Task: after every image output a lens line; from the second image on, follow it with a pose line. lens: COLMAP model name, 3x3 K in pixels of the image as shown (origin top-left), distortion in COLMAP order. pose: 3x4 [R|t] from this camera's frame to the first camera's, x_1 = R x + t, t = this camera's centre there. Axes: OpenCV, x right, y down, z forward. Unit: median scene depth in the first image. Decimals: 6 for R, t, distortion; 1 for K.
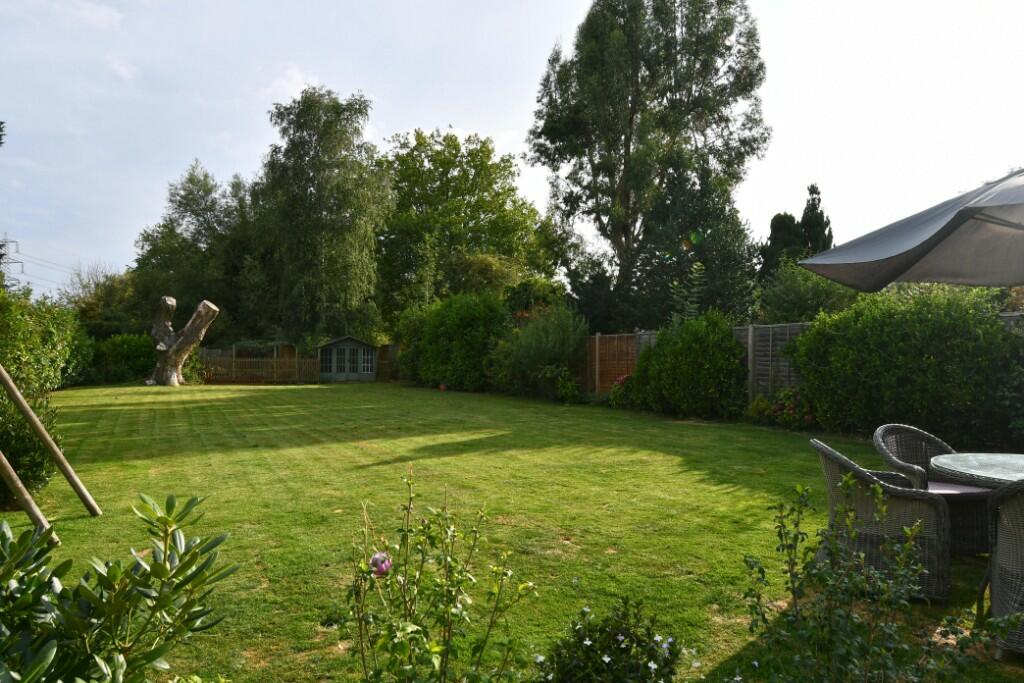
lens RADIAL K [[680.4, 0, 512.3], [0, 680.4, 343.9], [0, 0, 1]] dist [0.010093, 0.001771]
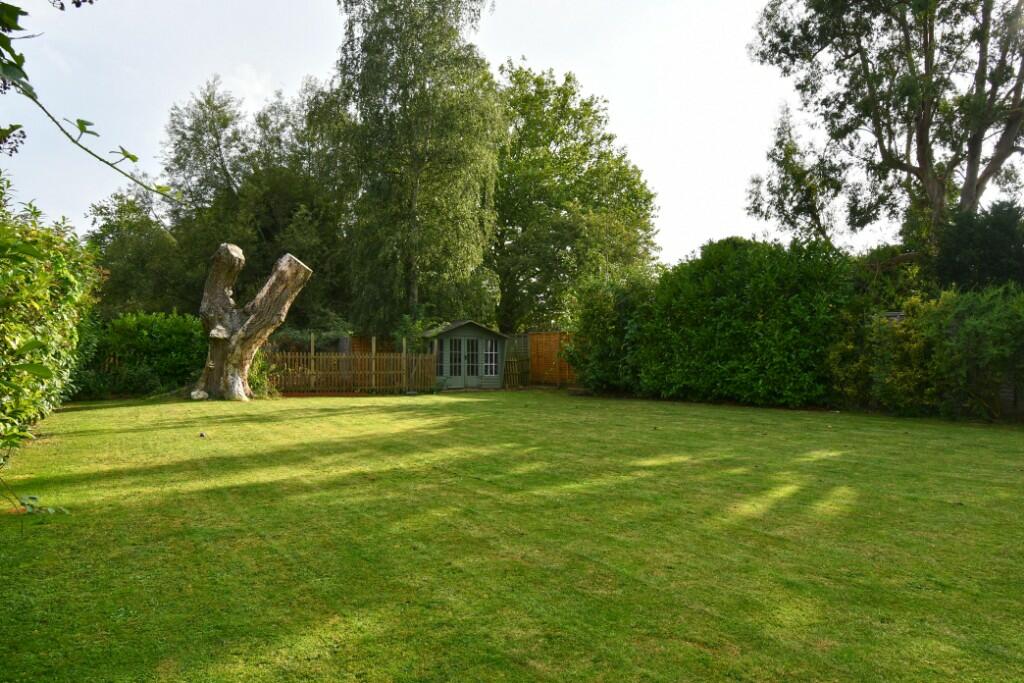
lens RADIAL K [[680.4, 0, 505.6], [0, 680.4, 348.0], [0, 0, 1]] dist [0.010093, 0.001771]
pose [[0.997173, -0.002299, 0.075103, -0.274498], [0.001928, 0.999986, 0.005022, 0.012863], [-0.075113, -0.004863, 0.997163, 0.359925]]
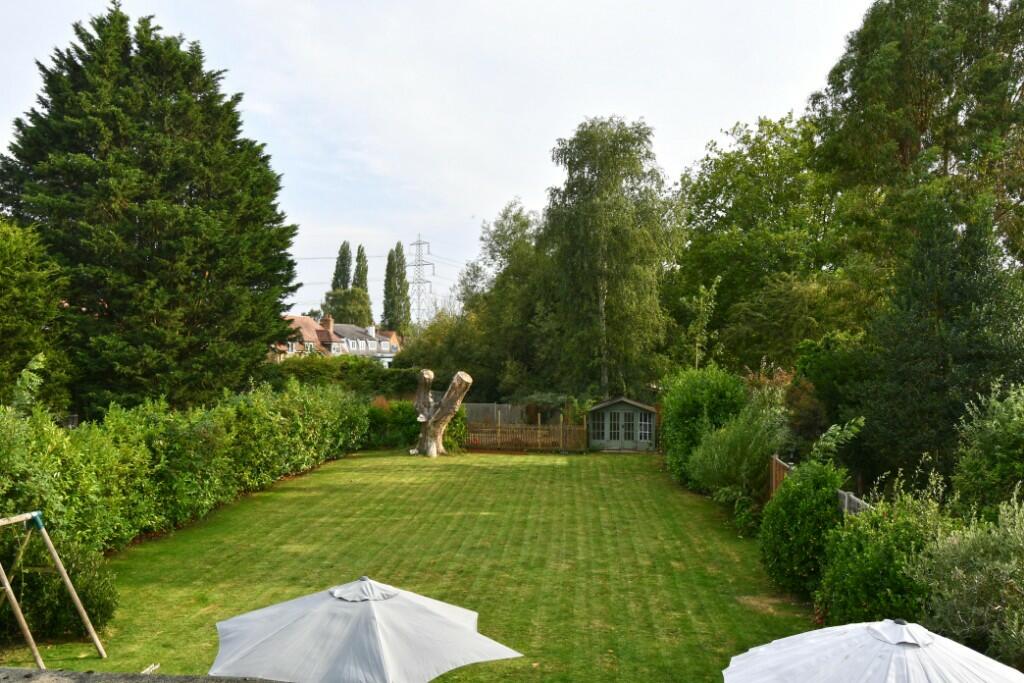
lens RADIAL K [[889.1, 0, 519.3], [0, 889.1, 343.0], [0, 0, 1]] dist [0.028016, 0.027006]
pose [[0.853030, -0.002006, -0.521858, 0.270271], [0.006432, 0.999957, 0.006669, -0.101034], [0.521822, -0.009046, 0.853006, -0.060524]]
